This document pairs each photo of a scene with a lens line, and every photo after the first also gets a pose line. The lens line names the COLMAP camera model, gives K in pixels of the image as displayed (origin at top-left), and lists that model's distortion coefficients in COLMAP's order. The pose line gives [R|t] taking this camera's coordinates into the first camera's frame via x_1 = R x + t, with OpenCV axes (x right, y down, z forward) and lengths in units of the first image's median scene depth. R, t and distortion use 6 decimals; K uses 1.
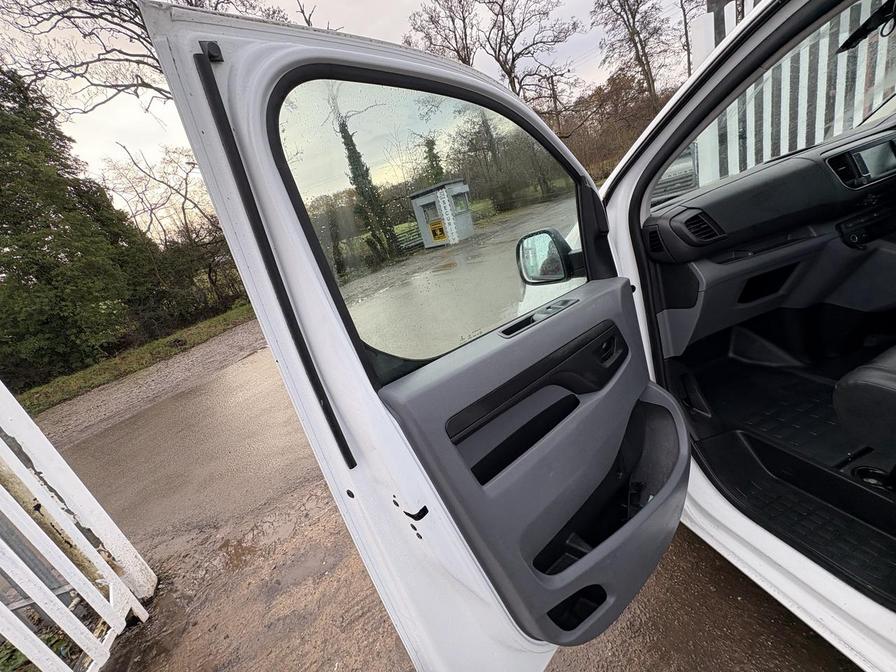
lens RADIAL K [[356.3, 0, 447.1], [0, 356.3, 336.4], [0, 0, 1]] dist [-0.000222, 0.000574]
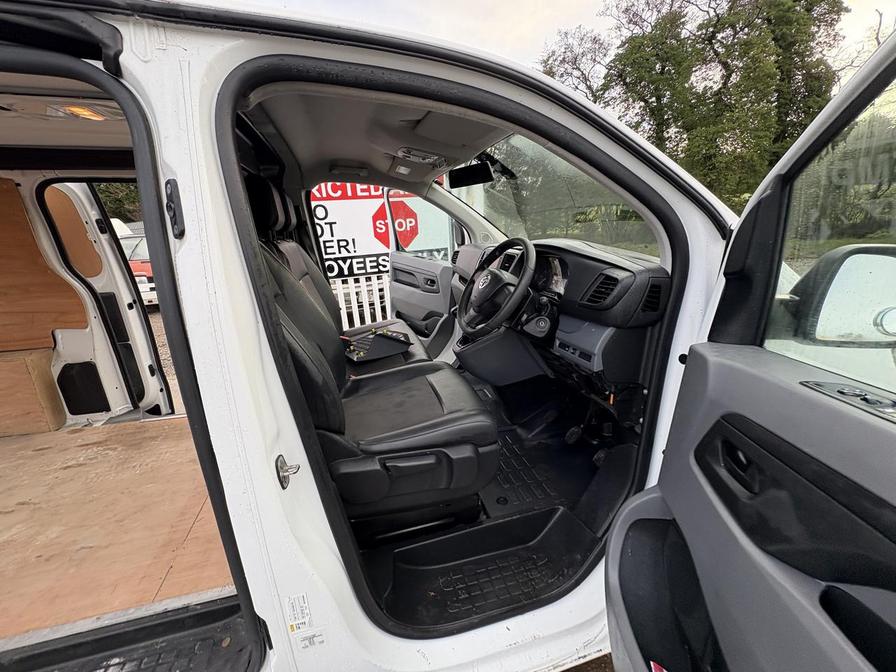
lens RADIAL K [[356.3, 0, 447.2], [0, 356.3, 338.9], [0, 0, 1]] dist [-0.000222, 0.000574]
pose [[0.007660, 0.562525, -0.826745, 0.178706], [-0.288564, 0.792840, 0.536782, -0.065527], [0.957430, 0.234457, 0.168398, 0.041154]]
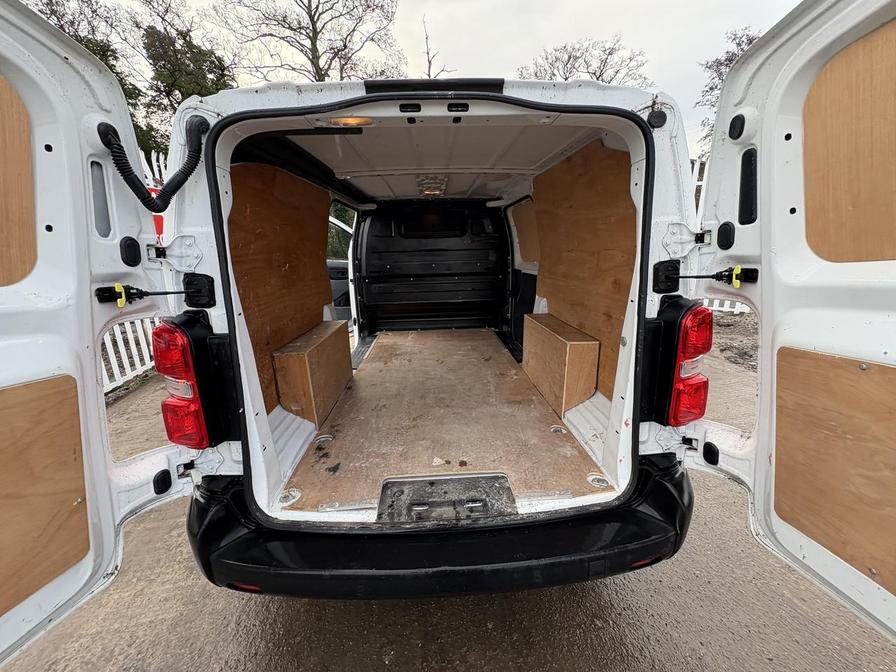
lens RADIAL K [[356.3, 0, 447.5], [0, 356.3, 336.6], [0, 0, 1]] dist [-0.000222, 0.000574]
pose [[0.937314, 0.318453, -0.141527, 0.155029], [-0.321804, 0.946806, -0.000835, 0.022593], [0.133732, 0.046327, 0.989934, -0.193713]]
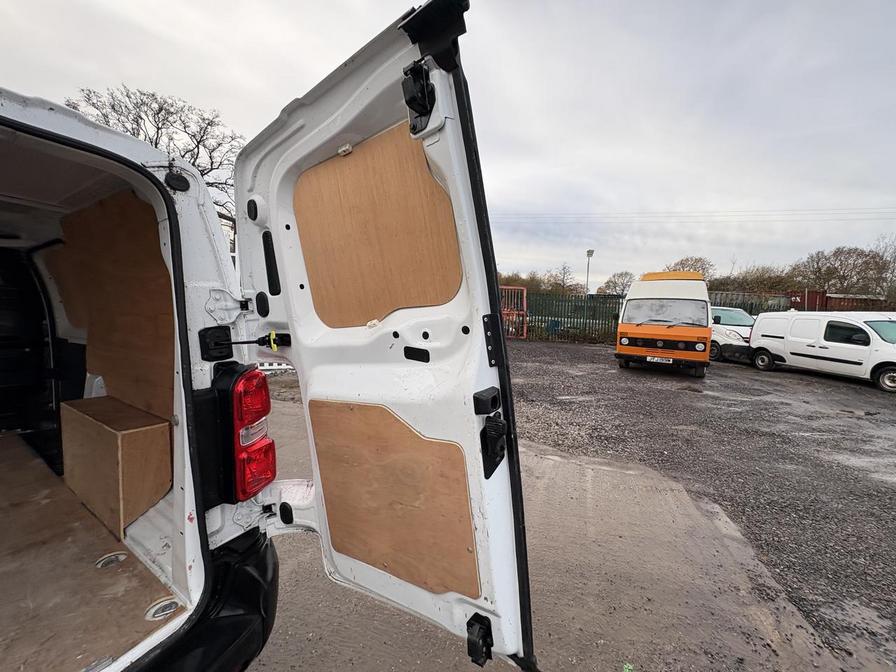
lens RADIAL K [[356.3, 0, 449.7], [0, 356.3, 335.3], [0, 0, 1]] dist [-0.000222, 0.000574]
pose [[0.708433, 0.262069, 0.655318, 0.168366], [-0.022543, 0.936433, -0.350120, 0.018553], [-0.705418, 0.233264, 0.669308, -0.194918]]
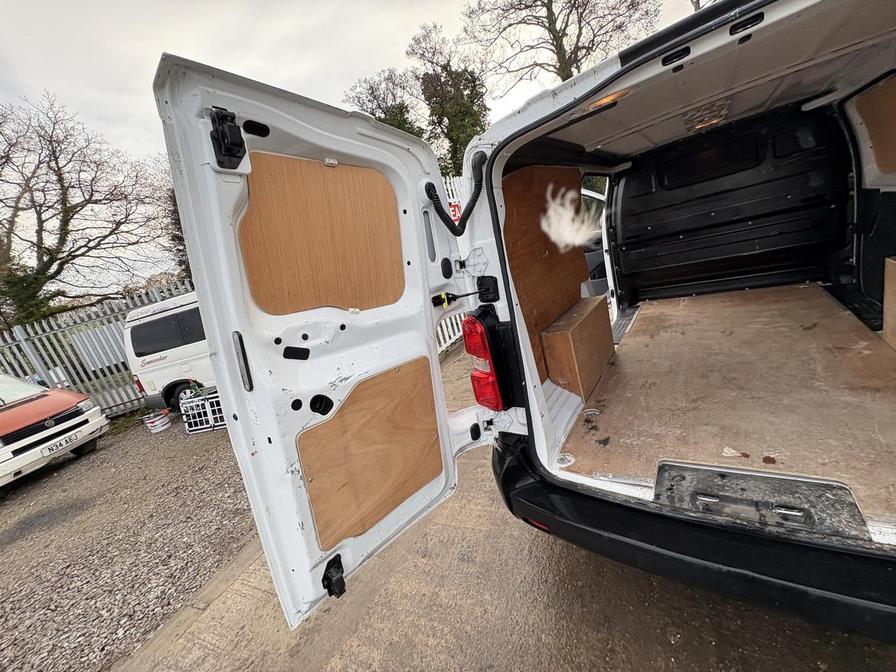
lens RADIAL K [[356.3, 0, 448.5], [0, 356.3, 336.9], [0, 0, 1]] dist [-0.000222, 0.000574]
pose [[0.663044, 0.302545, -0.684718, 0.154950], [-0.175061, 0.951994, 0.251121, 0.020454], [0.727823, -0.046637, 0.684178, -0.200124]]
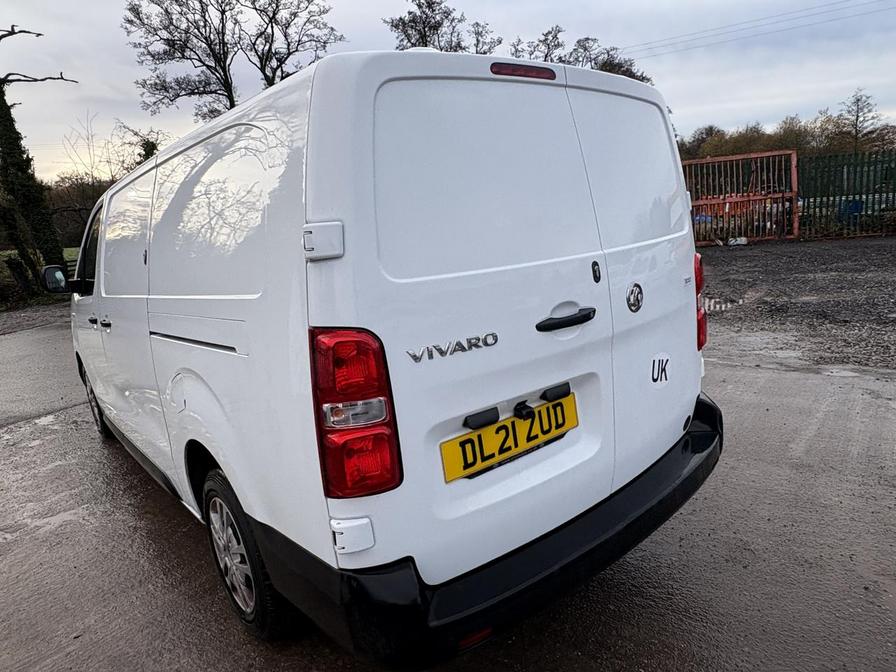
lens RADIAL K [[559.2, 0, 450.0], [0, 559.2, 338.8], [0, 0, 1]] dist [0.002490, -0.000295]
pose [[0.896652, 0.121995, 0.425597, 0.078720], [-0.032756, 0.976932, -0.211023, 0.053342], [-0.441523, 0.175274, 0.879964, -0.211565]]
